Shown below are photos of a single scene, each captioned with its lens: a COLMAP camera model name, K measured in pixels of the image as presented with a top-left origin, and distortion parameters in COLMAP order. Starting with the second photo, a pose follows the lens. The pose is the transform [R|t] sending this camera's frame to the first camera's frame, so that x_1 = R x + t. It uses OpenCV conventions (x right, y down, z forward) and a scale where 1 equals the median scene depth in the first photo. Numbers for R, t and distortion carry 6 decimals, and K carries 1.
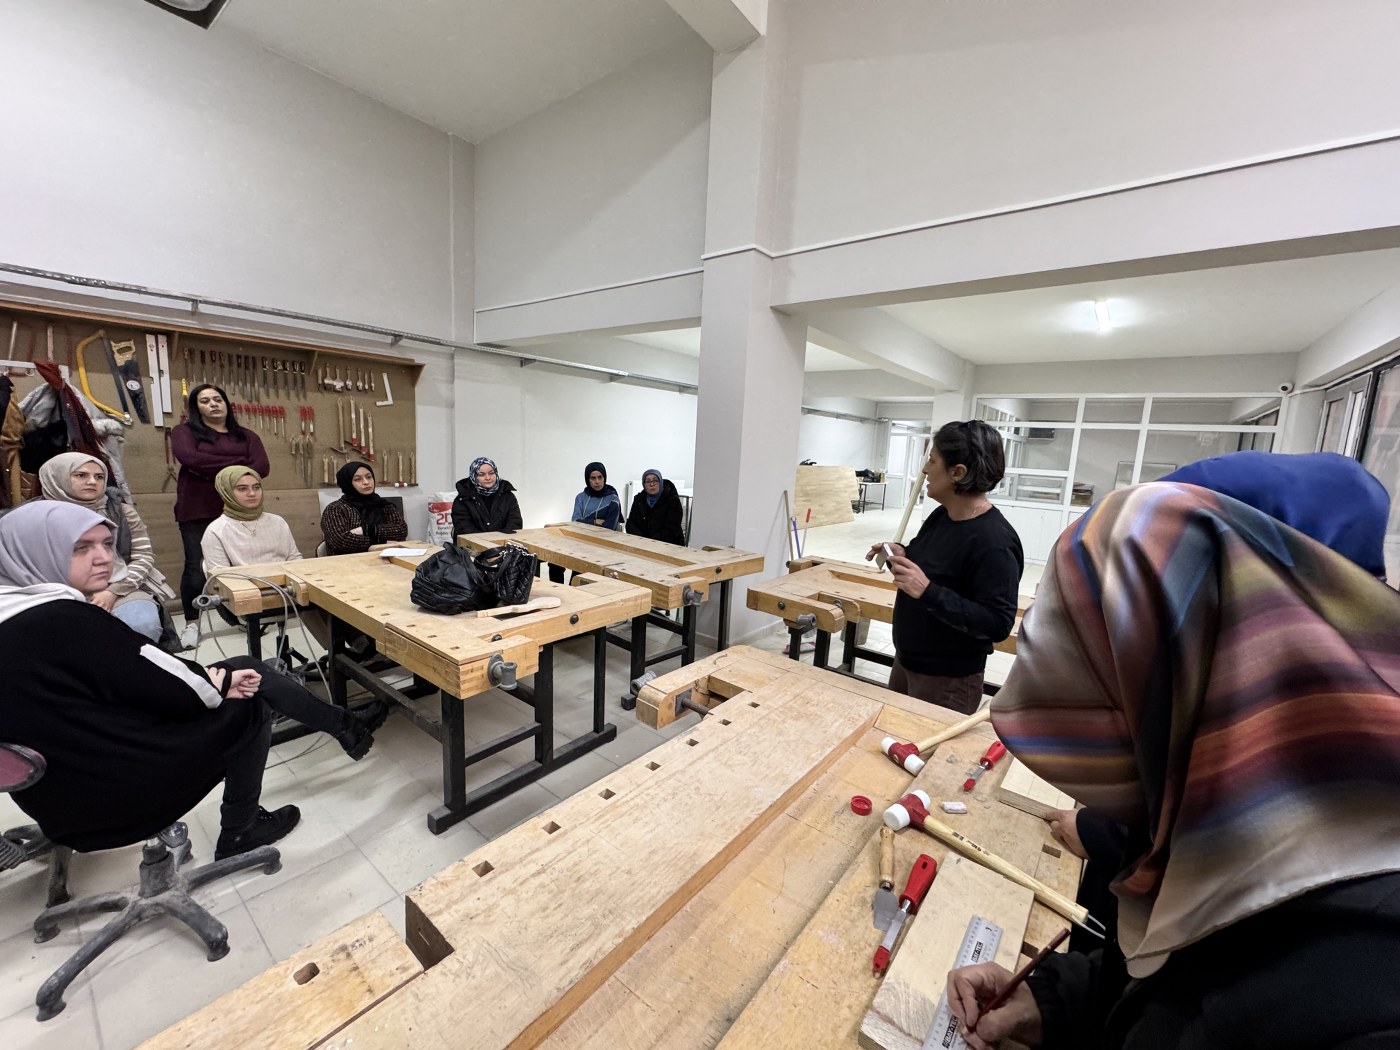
lens RADIAL K [[560.8, 0, 700.7], [0, 560.8, 523.6], [0, 0, 1]] dist [-0.000032, -0.000006]
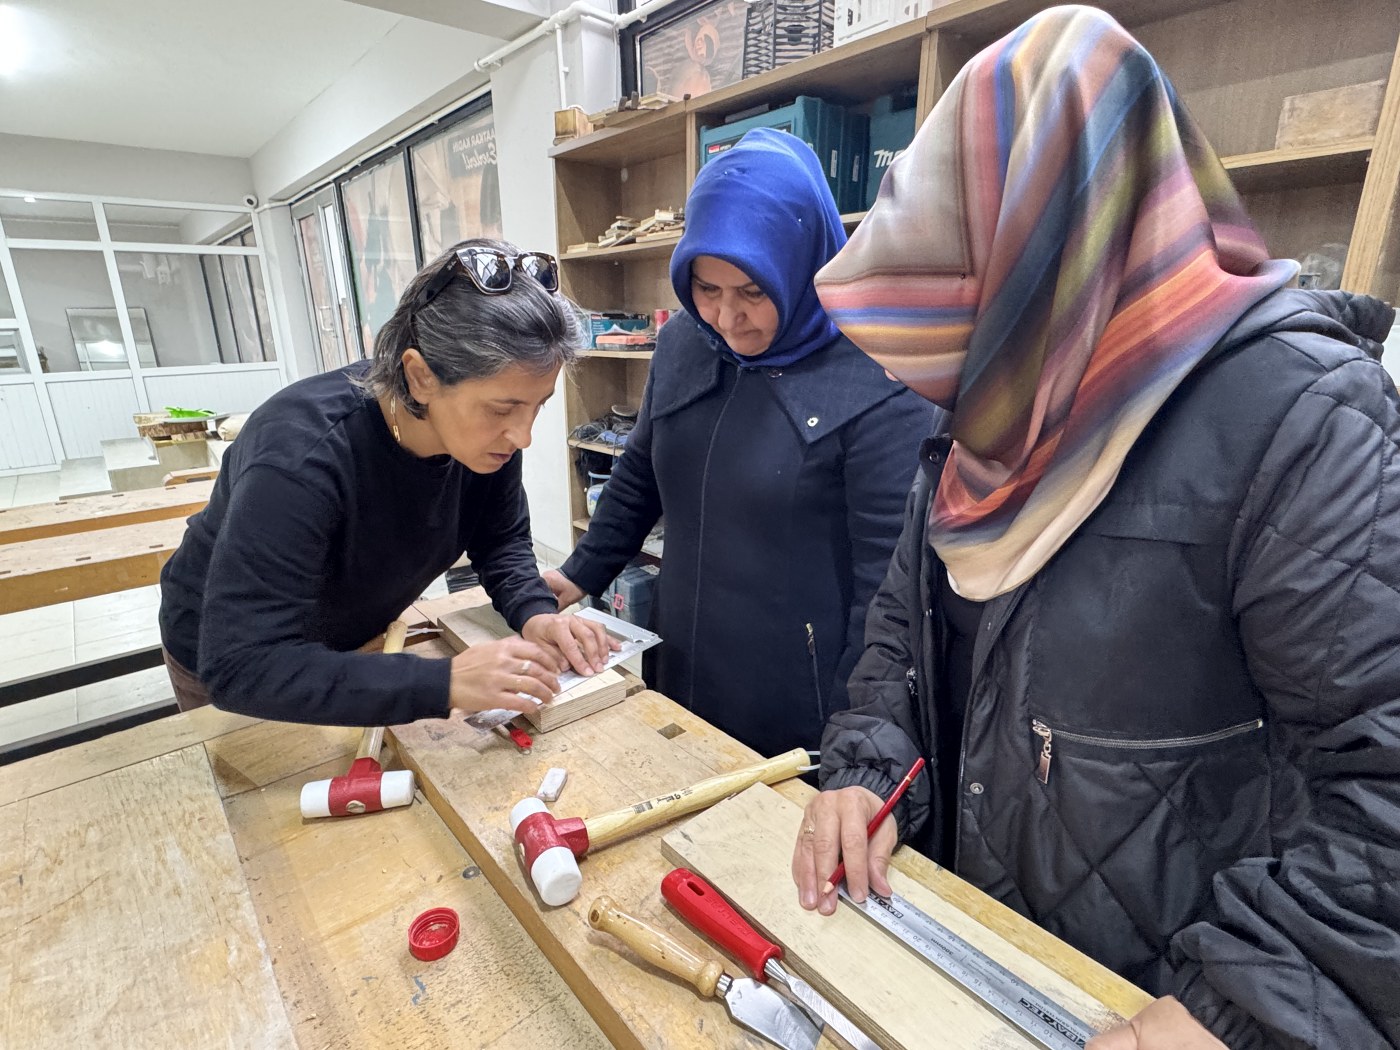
lens RADIAL K [[707.8, 0, 696.4], [0, 707.8, 526.9], [0, 0, 1]] dist [-0.005462, -0.000961]
pose [[0.186732, -0.334580, 0.923681, -0.065722], [0.165482, 0.937497, 0.306130, 0.062007], [-0.968373, 0.095688, 0.230427, 0.546210]]
